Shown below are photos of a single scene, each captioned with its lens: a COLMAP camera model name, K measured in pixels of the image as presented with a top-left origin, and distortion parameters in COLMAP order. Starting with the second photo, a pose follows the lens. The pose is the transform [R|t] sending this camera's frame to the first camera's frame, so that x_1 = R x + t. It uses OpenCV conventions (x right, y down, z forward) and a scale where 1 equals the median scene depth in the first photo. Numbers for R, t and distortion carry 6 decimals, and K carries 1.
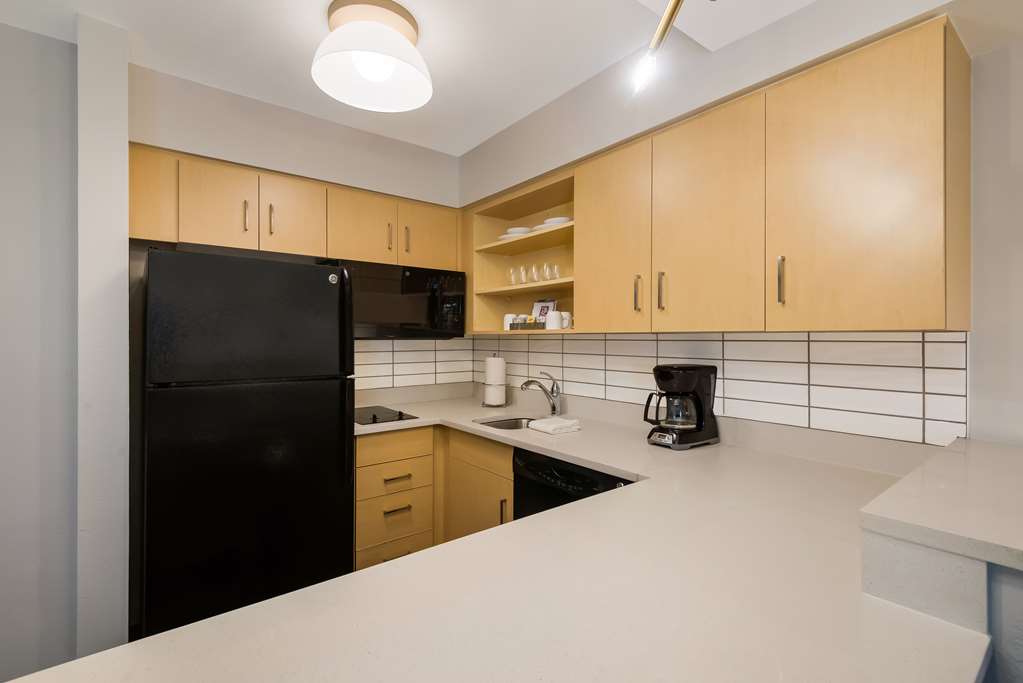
lens RADIAL K [[461.1, 0, 511.5], [0, 461.1, 341.5], [0, 0, 1]] dist [0.000777, -0.000564]
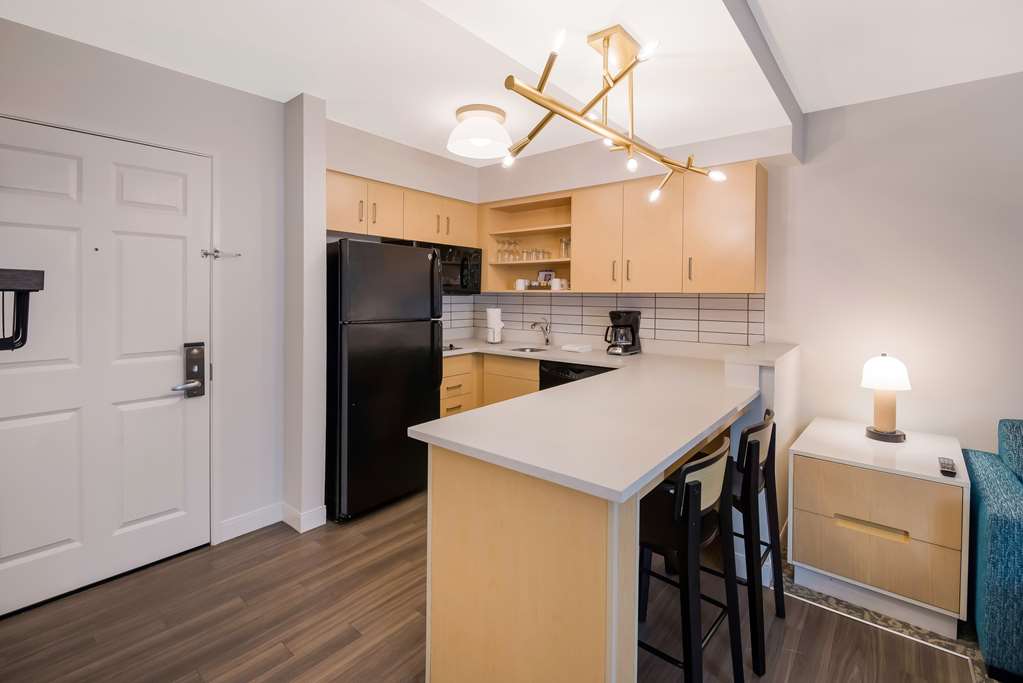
lens RADIAL K [[461.1, 0, 511.5], [0, 461.1, 341.5], [0, 0, 1]] dist [0.000777, -0.000564]
pose [[0.958601, -0.025862, 0.283577, -0.519329], [0.000582, 0.996043, 0.088869, 0.010472], [-0.284753, -0.085025, 0.954823, -0.529421]]
